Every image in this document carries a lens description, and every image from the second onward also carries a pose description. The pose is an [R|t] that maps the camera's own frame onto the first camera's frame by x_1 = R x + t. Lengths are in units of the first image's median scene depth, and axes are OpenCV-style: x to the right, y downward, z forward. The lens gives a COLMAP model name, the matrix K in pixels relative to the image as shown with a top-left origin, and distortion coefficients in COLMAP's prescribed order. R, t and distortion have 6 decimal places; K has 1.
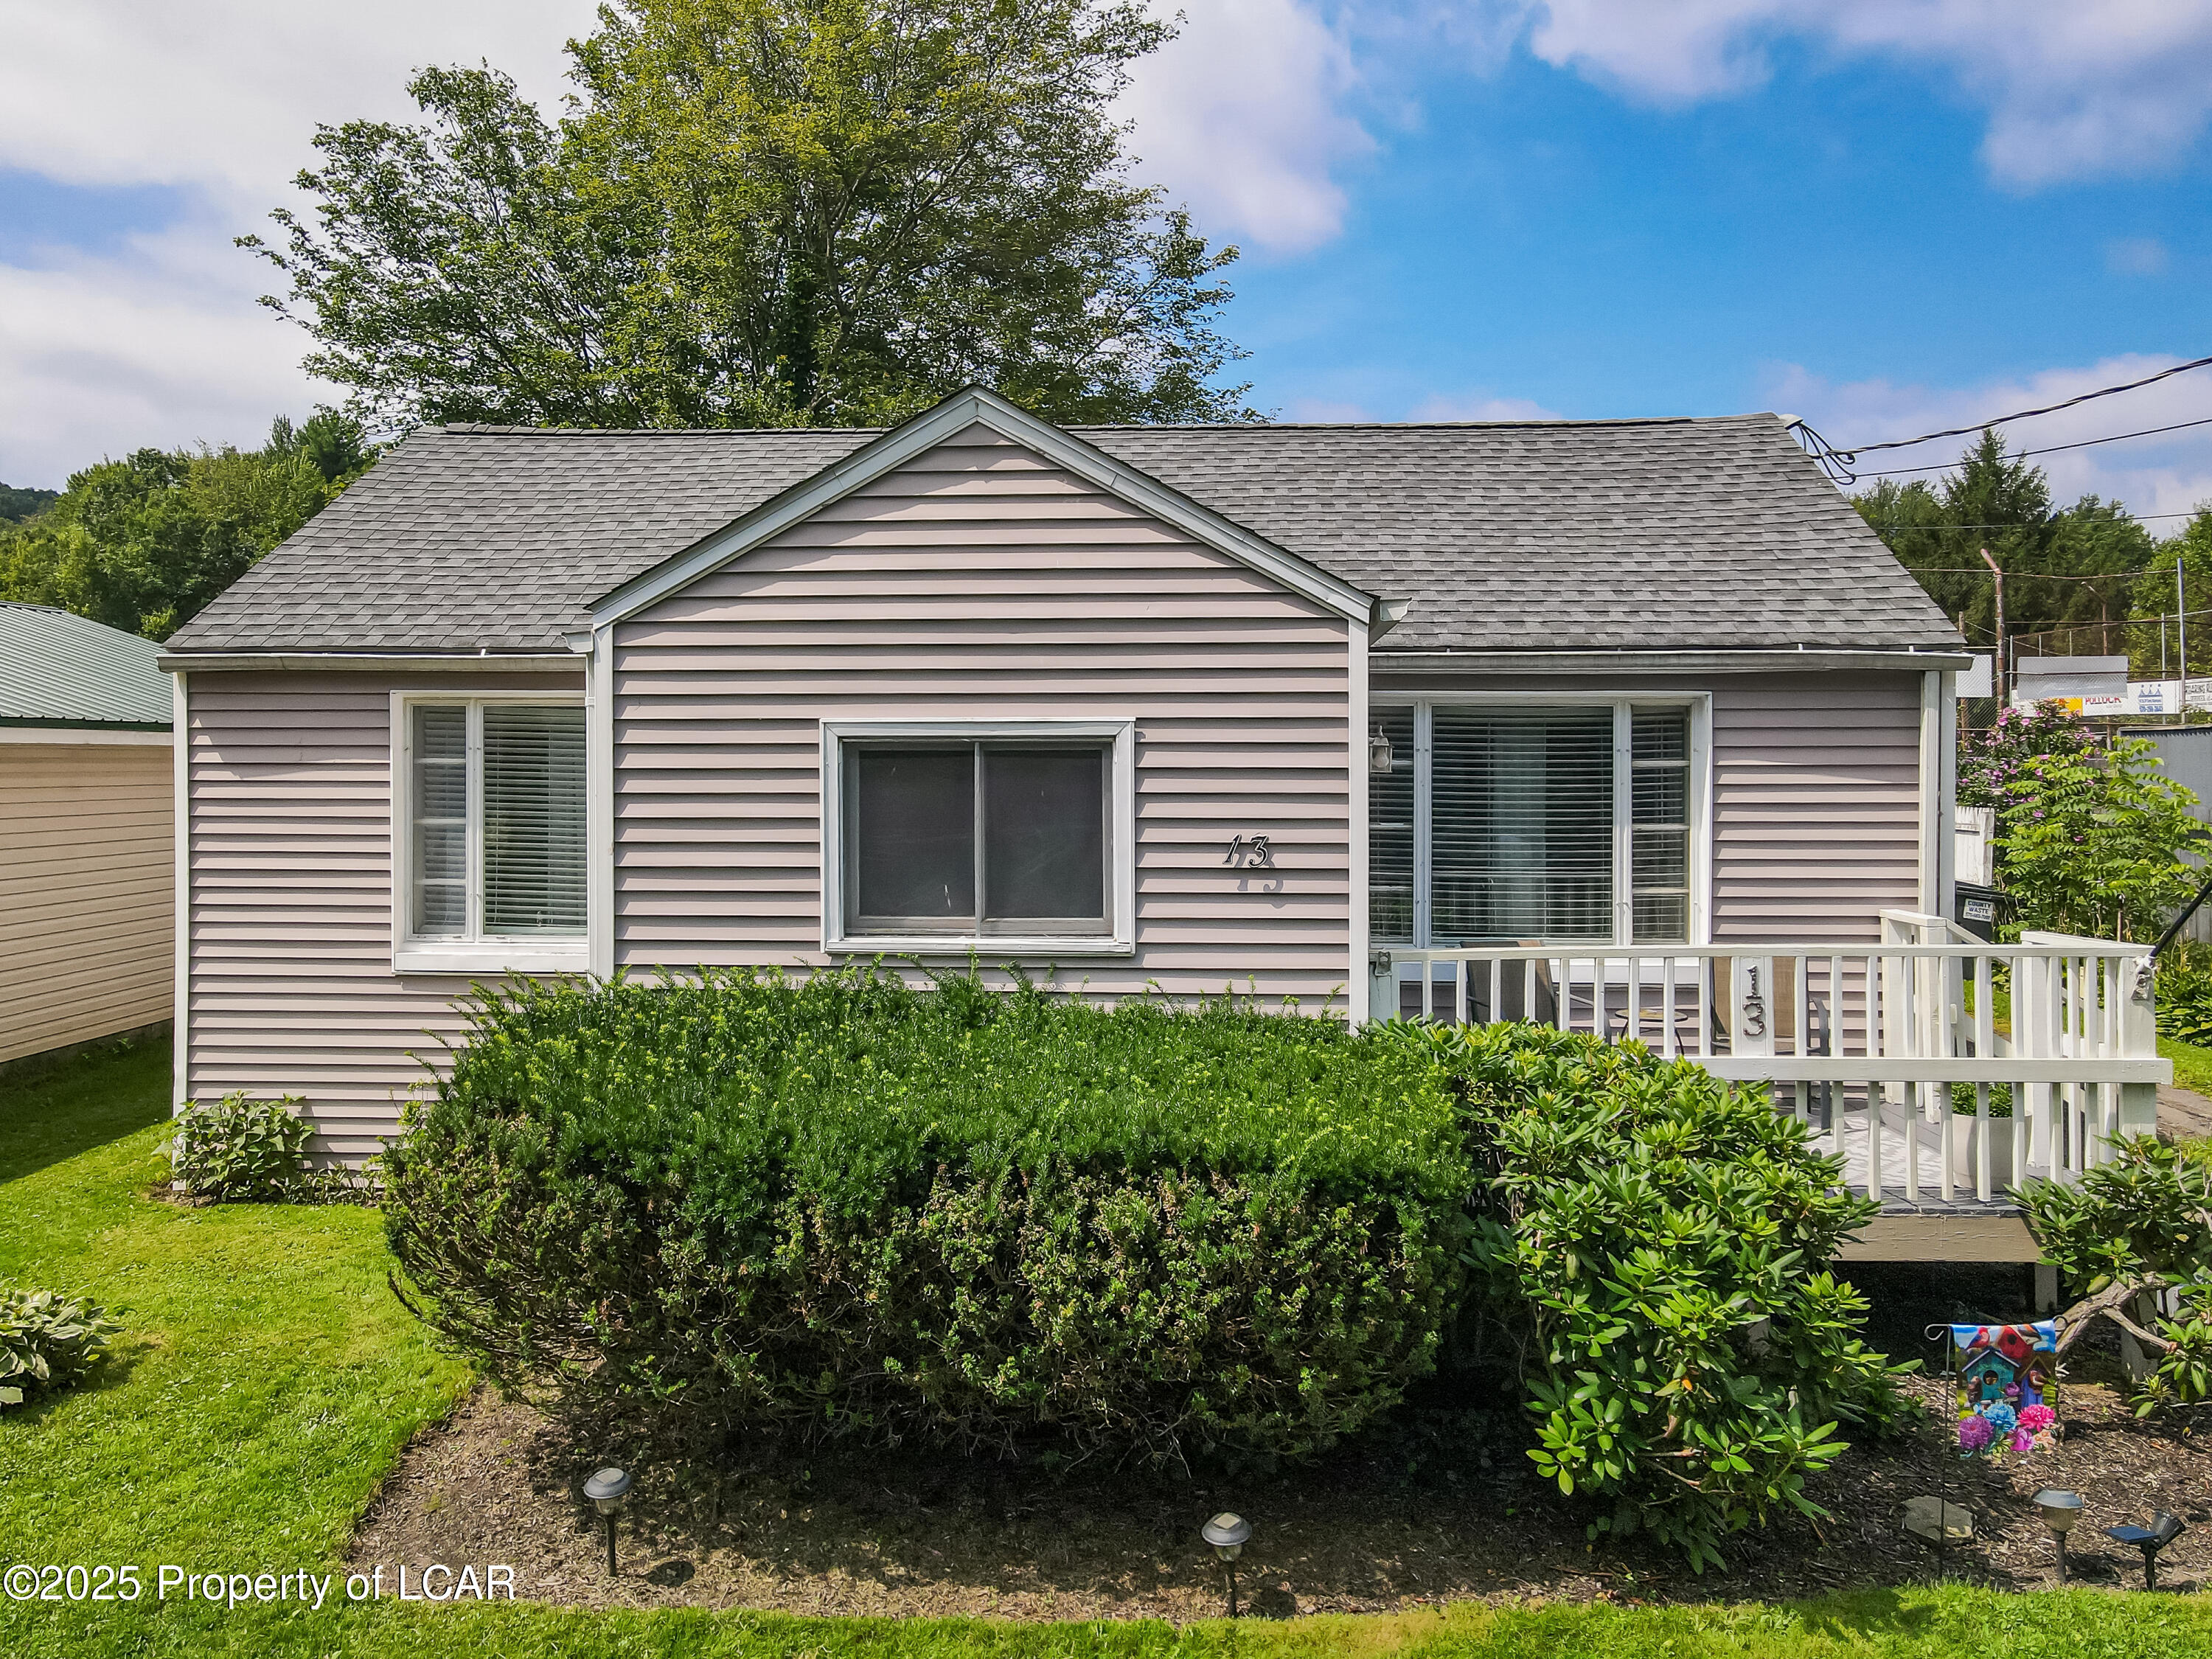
lens RADIAL K [[1654.9, 0, 1094.0], [0, 1654.9, 760.2], [0, 0, 1]] dist [-0.003397, 0.027008]
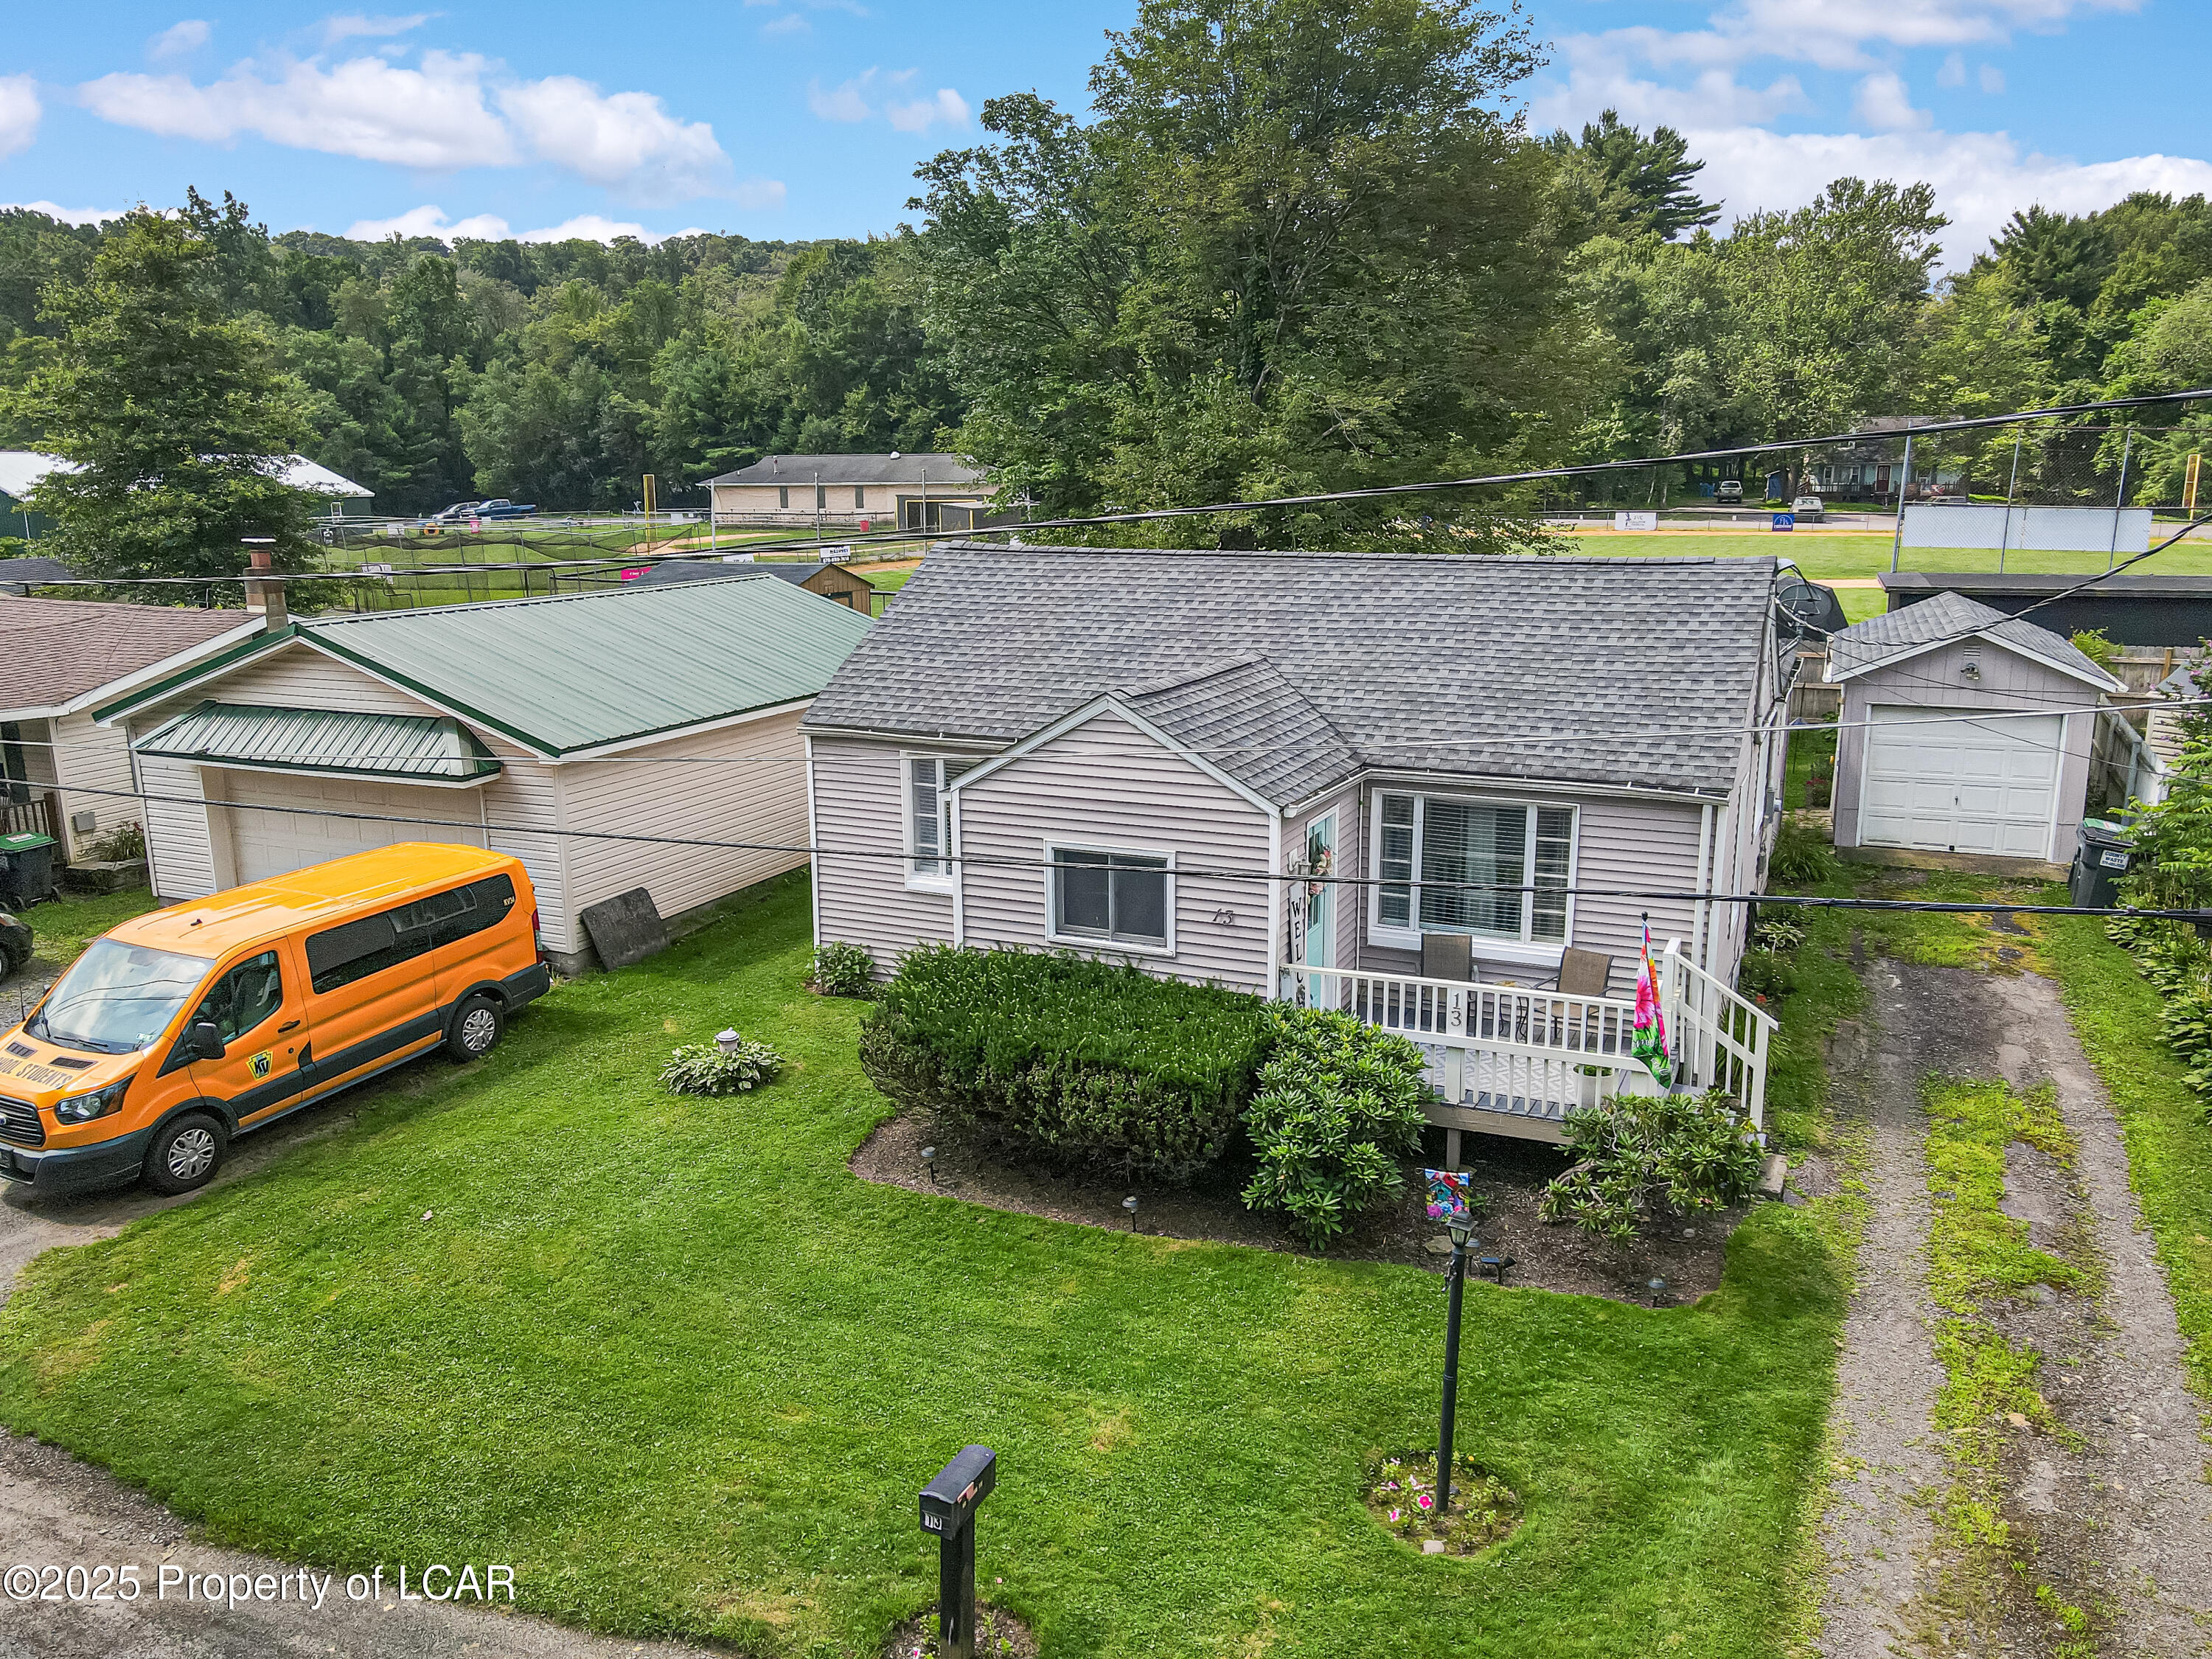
lens RADIAL K [[1639.7, 0, 1098.9], [0, 1639.7, 807.0], [0, 0, 1]] dist [0.007716, 0.007380]
pose [[0.928971, 0.068015, -0.363849, 0.698007], [0.007727, 0.979196, 0.202771, -0.510399], [0.370071, -0.191180, 0.909119, -0.955154]]
